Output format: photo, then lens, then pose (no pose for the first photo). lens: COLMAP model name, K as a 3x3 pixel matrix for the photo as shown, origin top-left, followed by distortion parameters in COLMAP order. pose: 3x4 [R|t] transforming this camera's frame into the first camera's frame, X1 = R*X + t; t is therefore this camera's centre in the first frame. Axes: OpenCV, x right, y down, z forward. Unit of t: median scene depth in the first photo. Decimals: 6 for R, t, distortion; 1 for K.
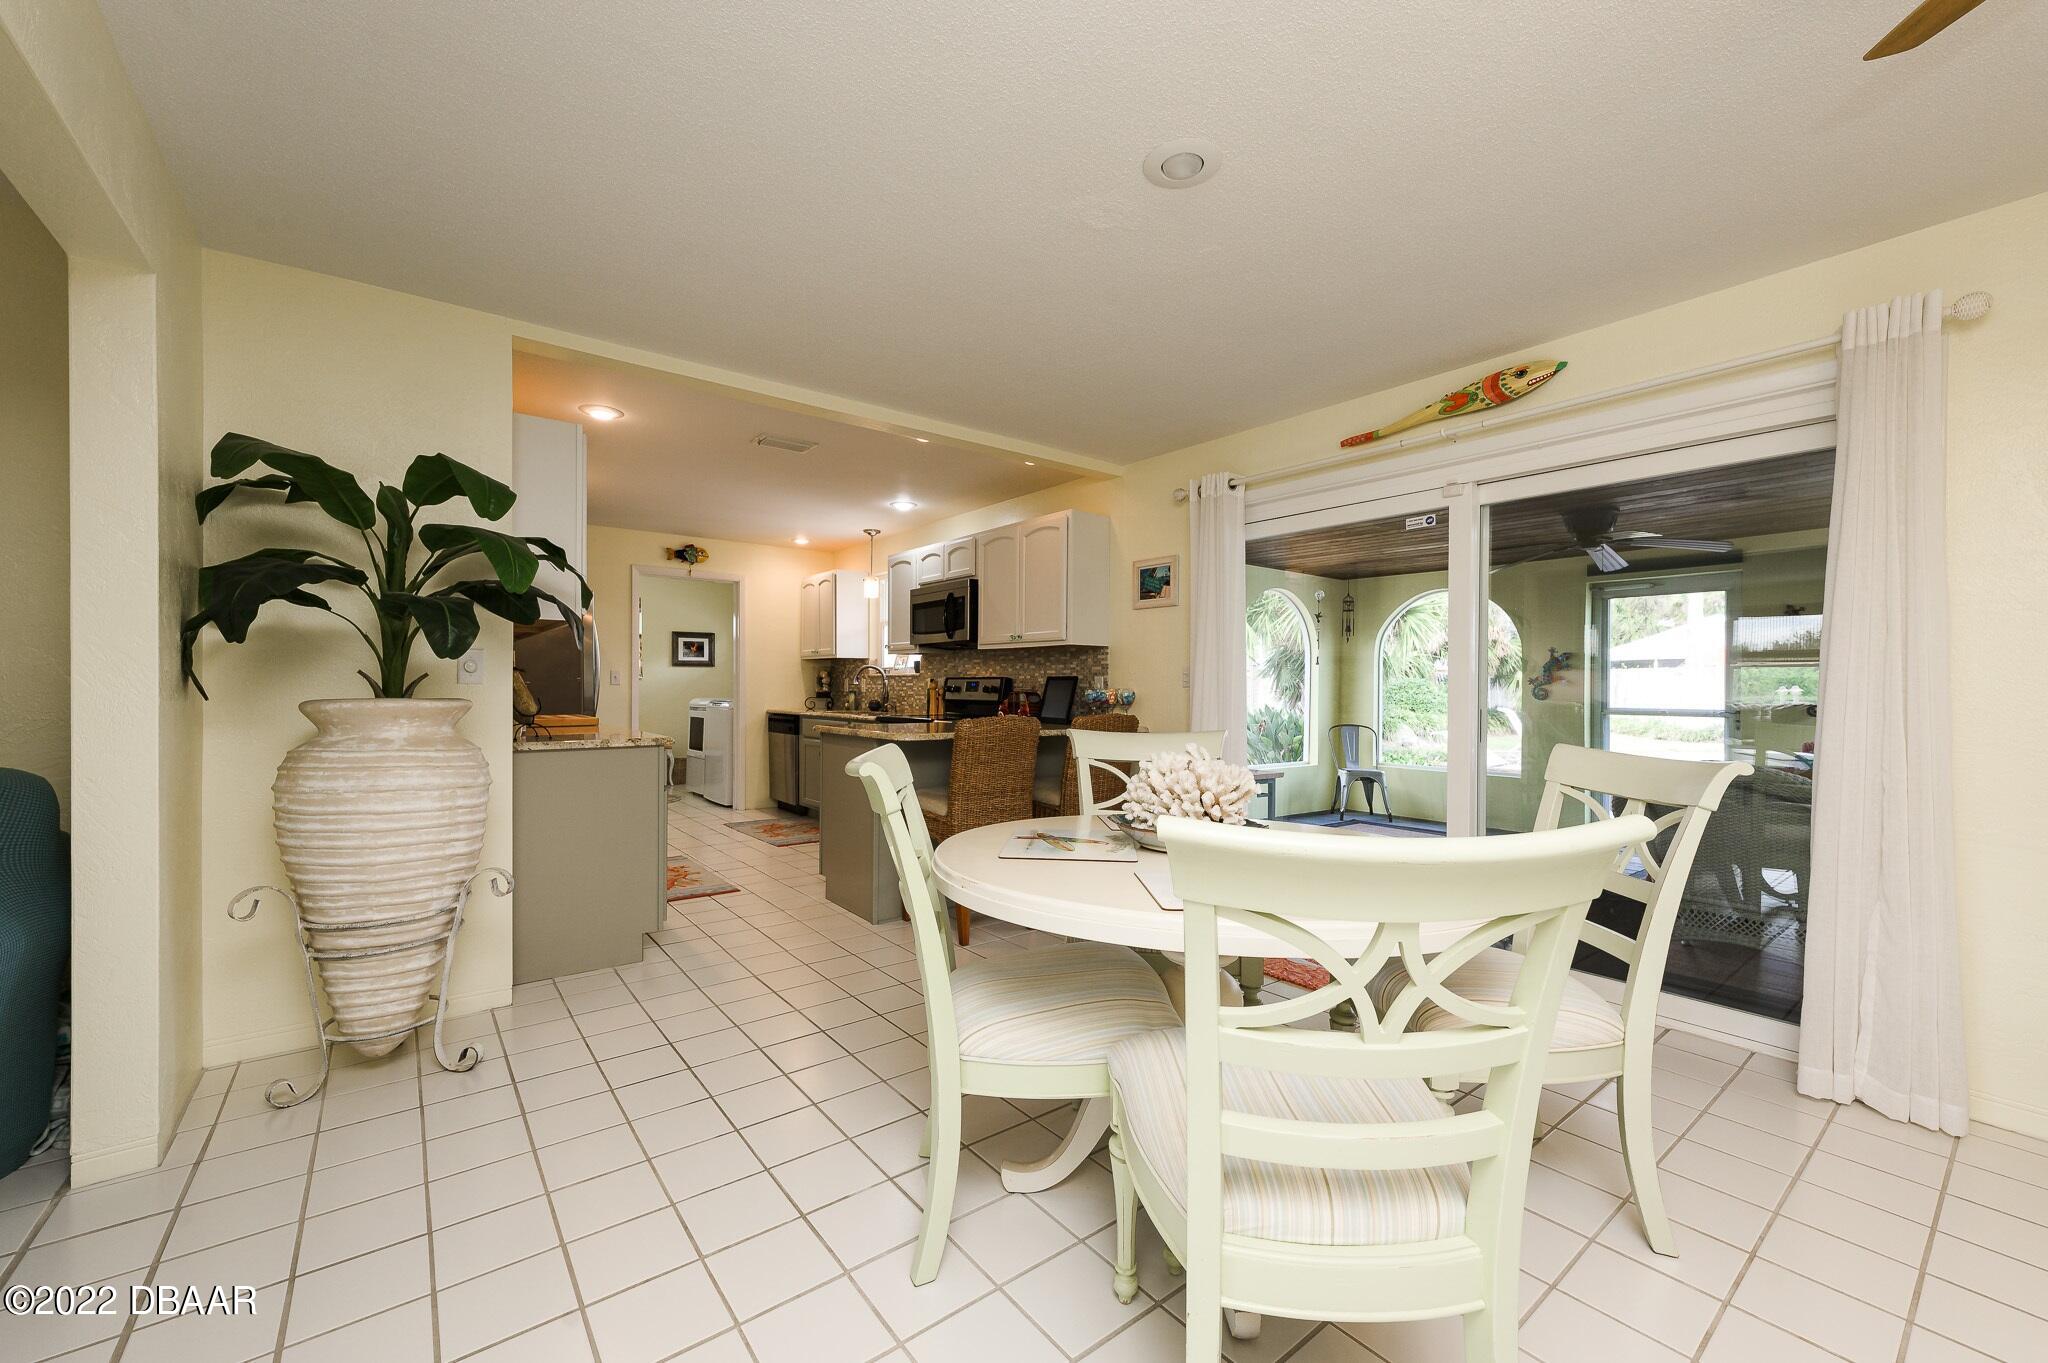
lens RADIAL K [[813.3, 0, 1034.9], [0, 813.3, 697.3], [0, 0, 1]] dist [0.003861, -0.000064]
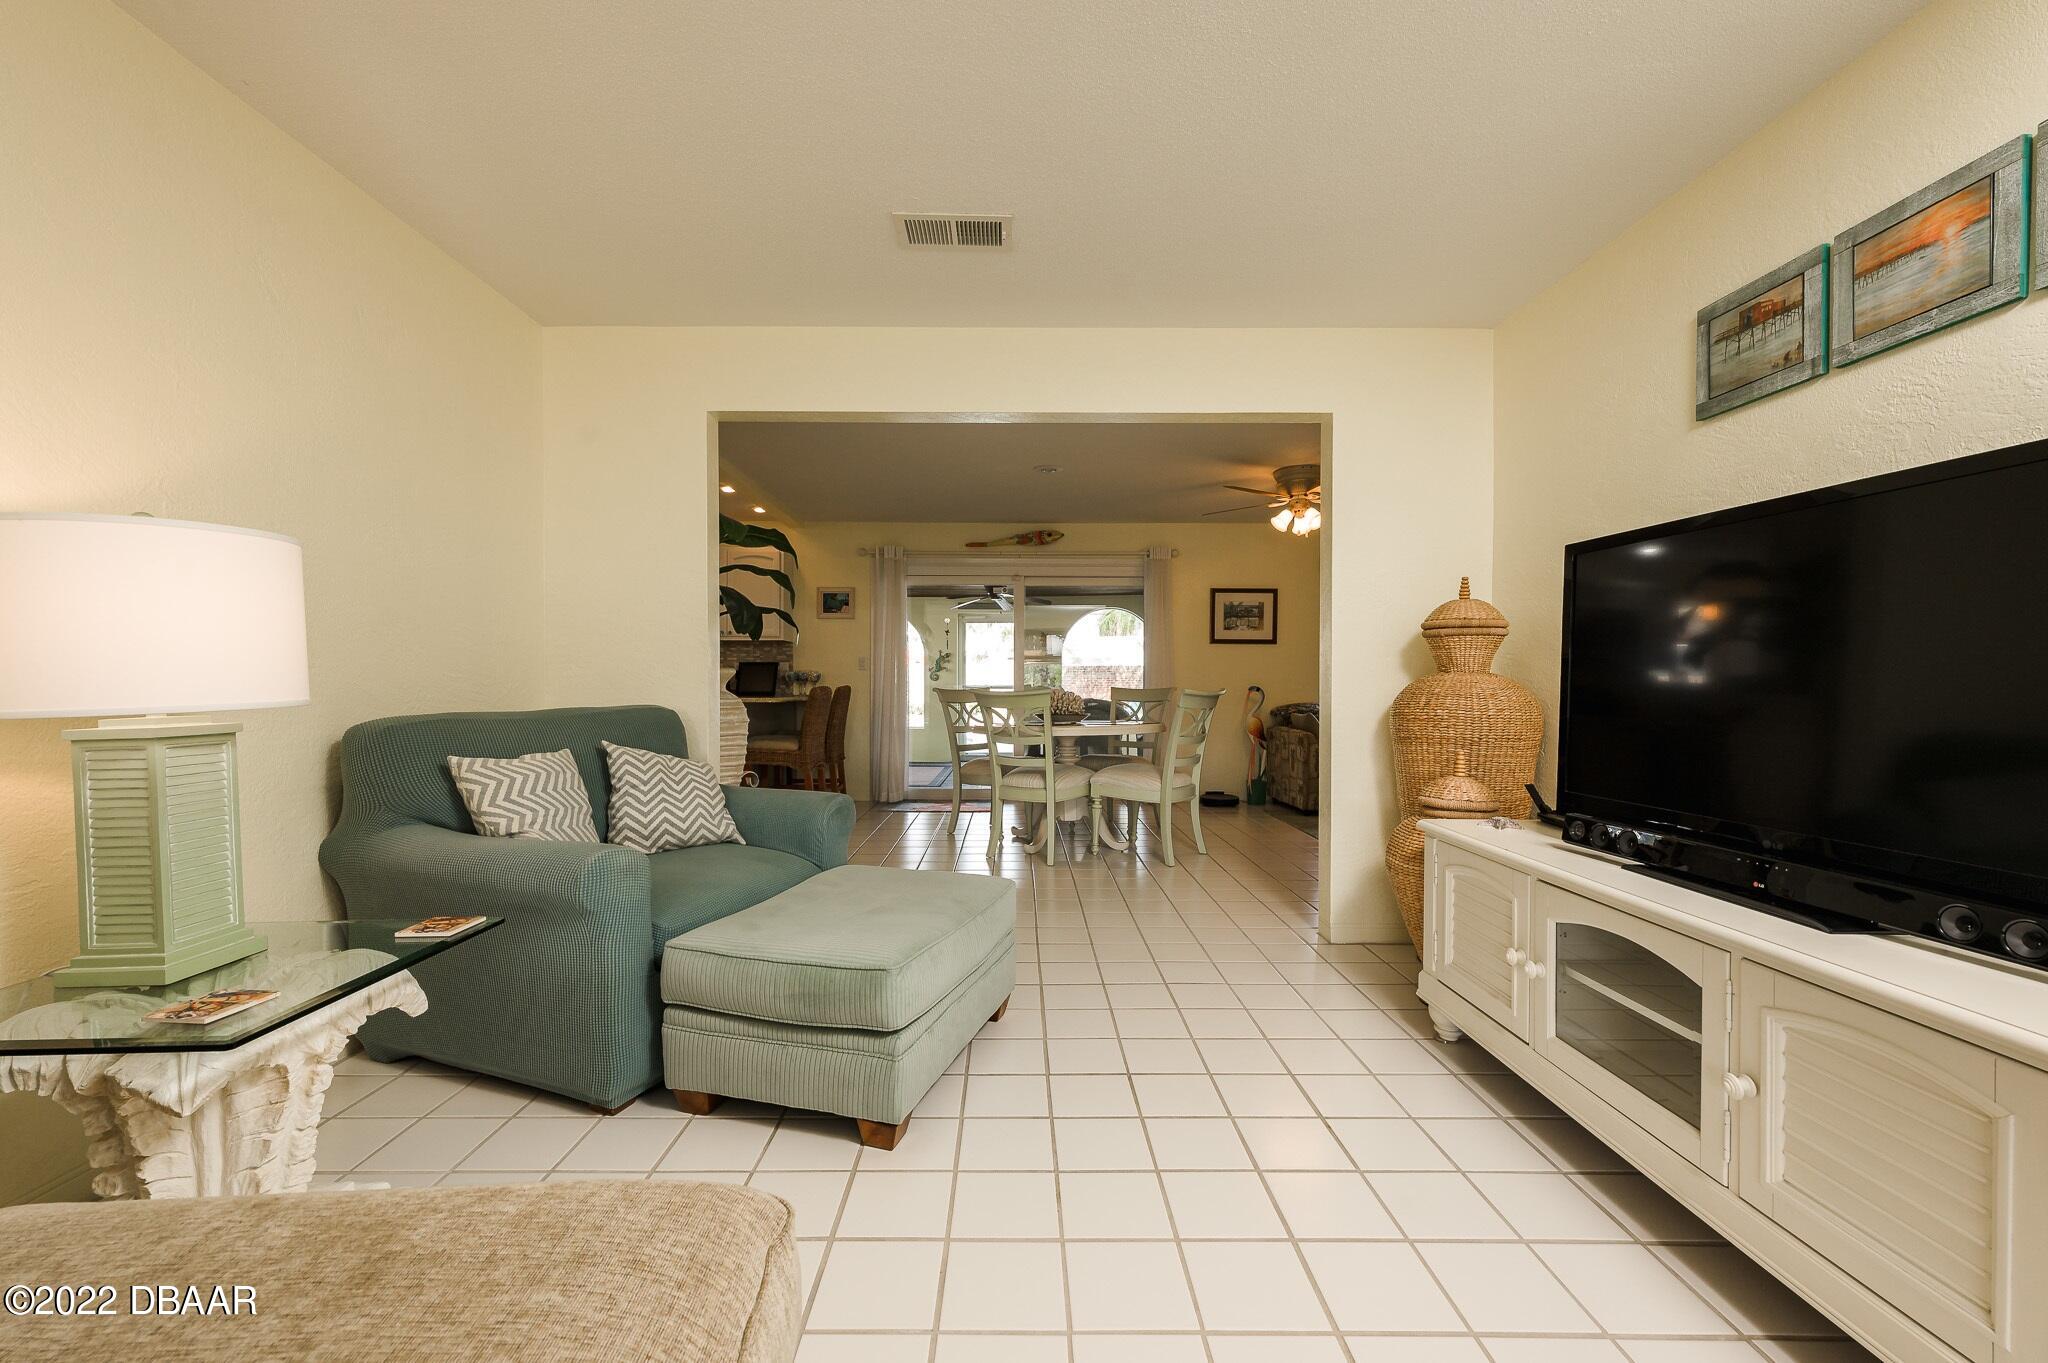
lens RADIAL K [[813.3, 0, 1012.5], [0, 813.3, 689.9], [0, 0, 1]] dist [0.003861, -0.000064]
pose [[0.619704, -0.010564, 0.784765, -0.600455], [0.011681, 0.999923, 0.004236, 0.016568], [-0.784749, 0.006542, 0.619780, -0.161594]]
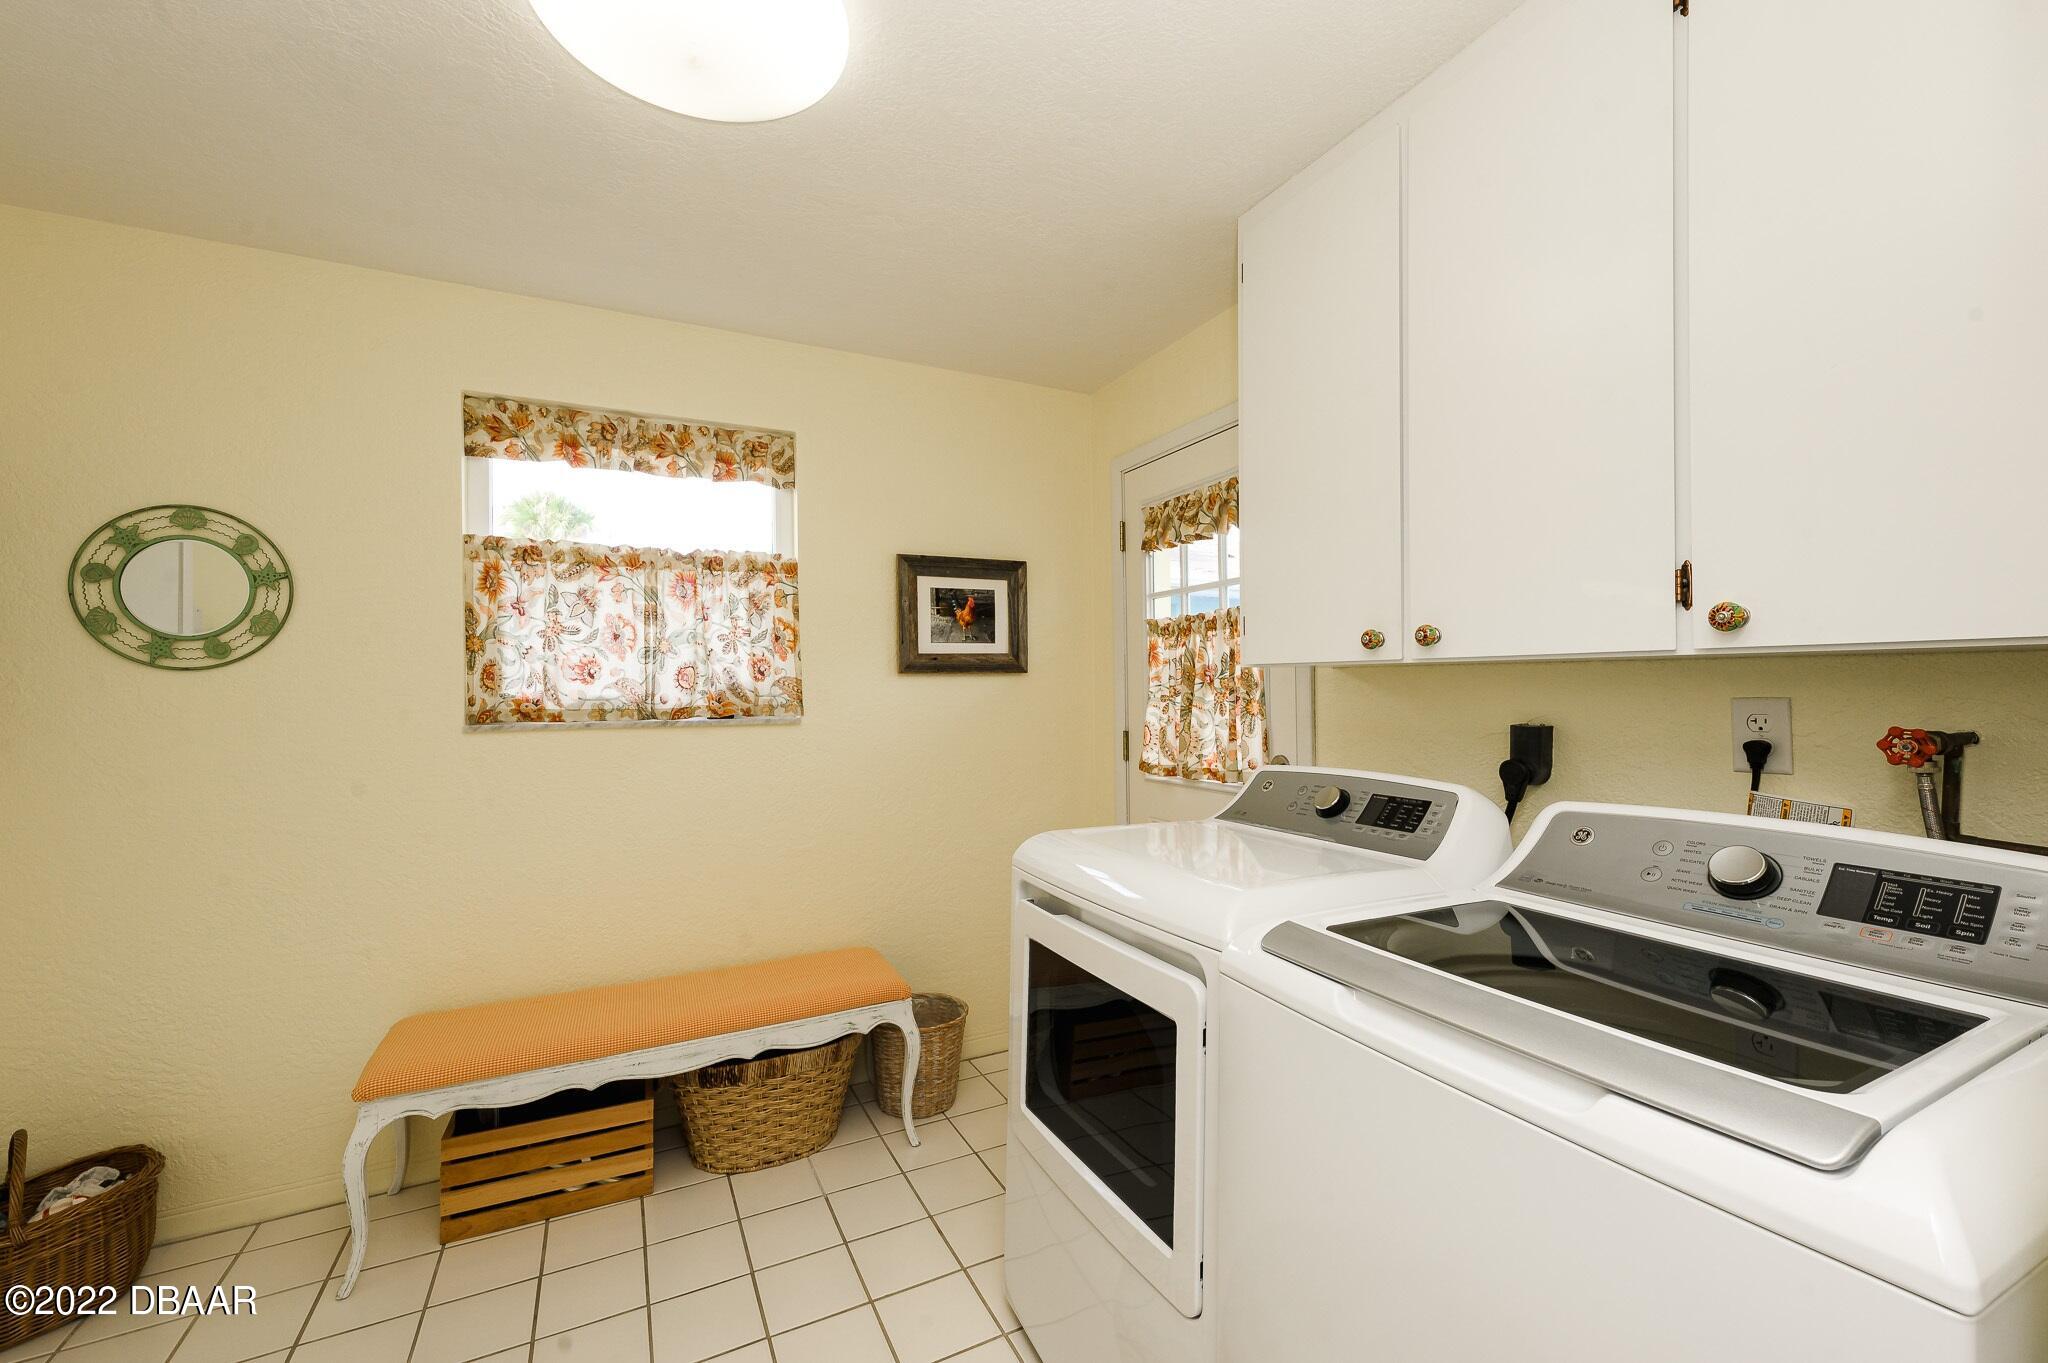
lens RADIAL K [[813.3, 0, 1022.3], [0, 813.3, 695.1], [0, 0, 1]] dist [0.003861, -0.000064]
pose [[0.975668, -0.018655, -0.218456, -0.515236], [0.016150, 0.999782, -0.013249, -0.039286], [0.218656, 0.009398, 0.975757, 1.101716]]
